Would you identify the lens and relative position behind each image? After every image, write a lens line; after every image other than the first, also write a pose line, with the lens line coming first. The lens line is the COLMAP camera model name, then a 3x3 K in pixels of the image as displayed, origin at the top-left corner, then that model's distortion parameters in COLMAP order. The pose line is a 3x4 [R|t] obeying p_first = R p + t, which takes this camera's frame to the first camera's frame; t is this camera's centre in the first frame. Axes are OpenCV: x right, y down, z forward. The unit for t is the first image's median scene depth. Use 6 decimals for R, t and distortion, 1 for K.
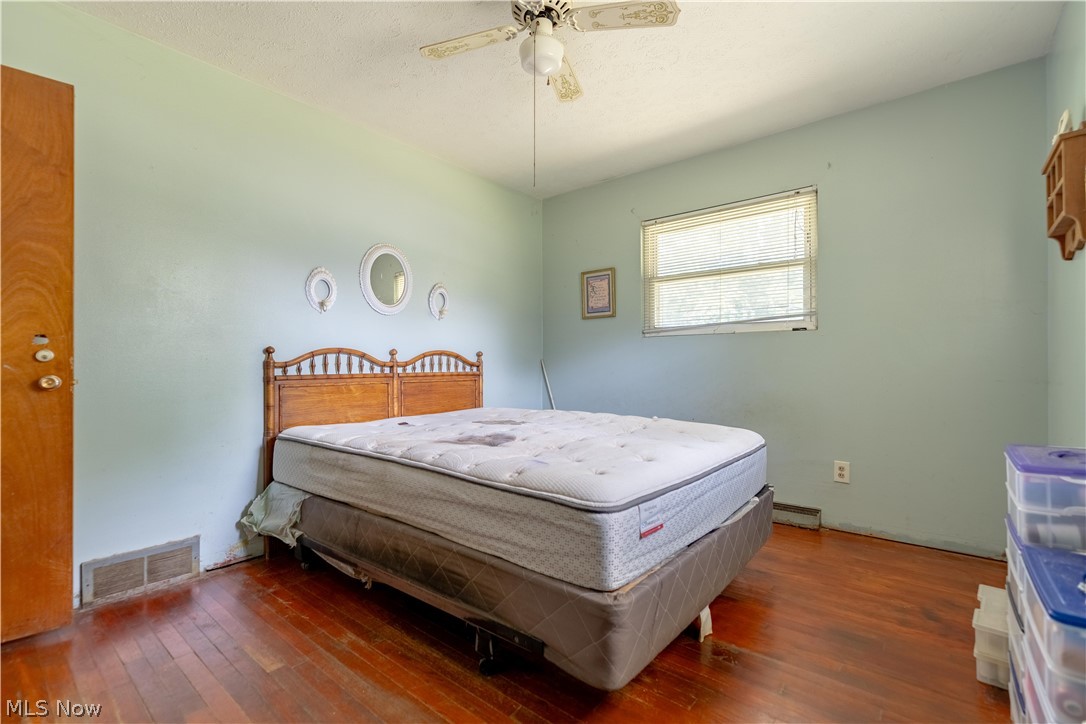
lens RADIAL K [[486.1, 0, 540.9], [0, 486.1, 363.8], [0, 0, 1]] dist [-0.002993, 0.001341]
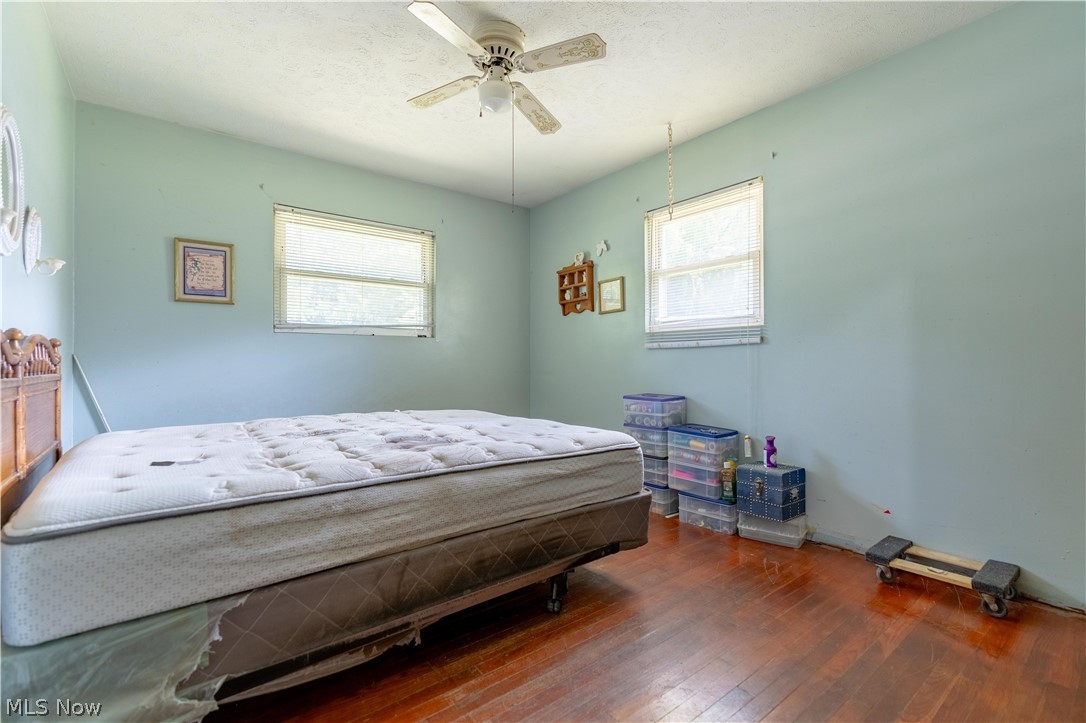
lens RADIAL K [[486.1, 0, 540.4], [0, 486.1, 361.7], [0, 0, 1]] dist [-0.002993, 0.001341]
pose [[0.214638, 0.005270, 0.976679, -1.005893], [-0.001062, 0.999986, -0.005162, 0.006409], [-0.976693, 0.000071, 0.214641, 0.588577]]
